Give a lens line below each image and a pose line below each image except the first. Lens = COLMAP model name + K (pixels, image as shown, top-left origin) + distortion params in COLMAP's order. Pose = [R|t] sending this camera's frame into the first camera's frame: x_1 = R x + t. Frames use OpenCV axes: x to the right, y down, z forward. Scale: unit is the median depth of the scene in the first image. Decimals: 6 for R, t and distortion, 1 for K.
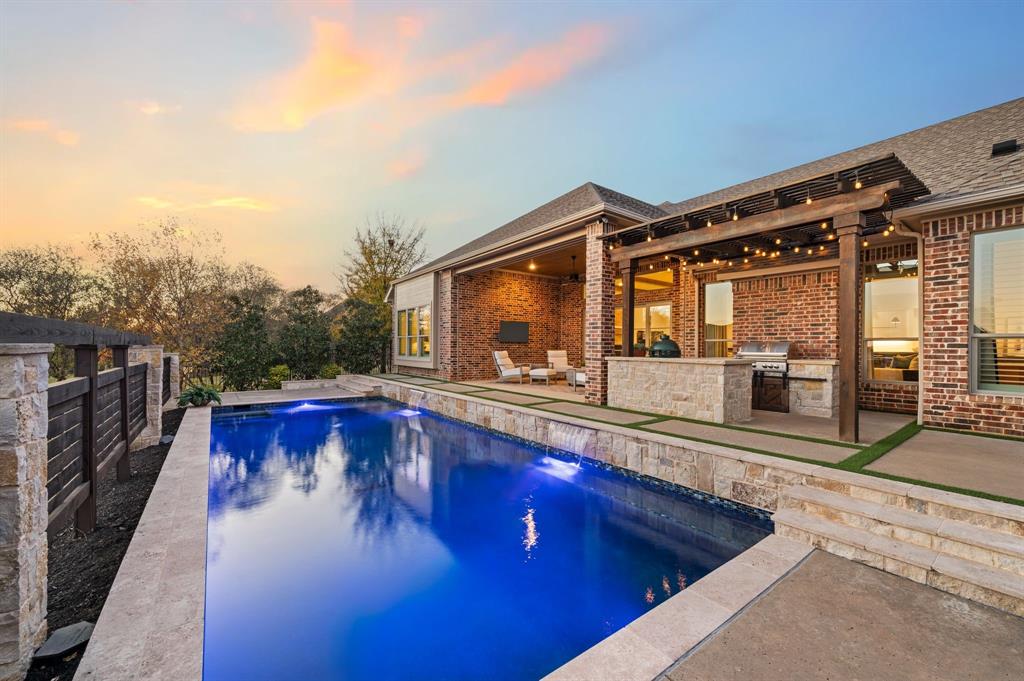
lens RADIAL K [[404.5, 0, 517.3], [0, 404.5, 345.0], [0, 0, 1]] dist [0.002873, -0.000024]
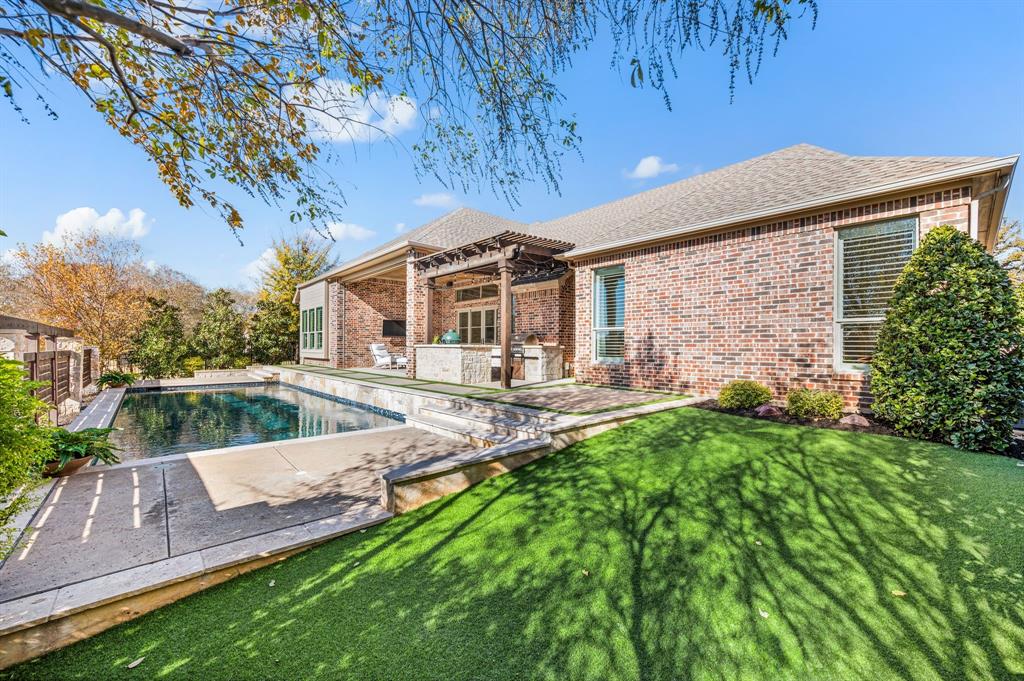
lens RADIAL K [[404.5, 0, 507.3], [0, 404.5, 340.8], [0, 0, 1]] dist [0.002873, -0.000024]
pose [[0.996456, -0.001887, 0.084091, 0.275218], [0.002501, 0.999971, -0.007196, 0.016738], [-0.084075, 0.007381, 0.996432, -0.304944]]
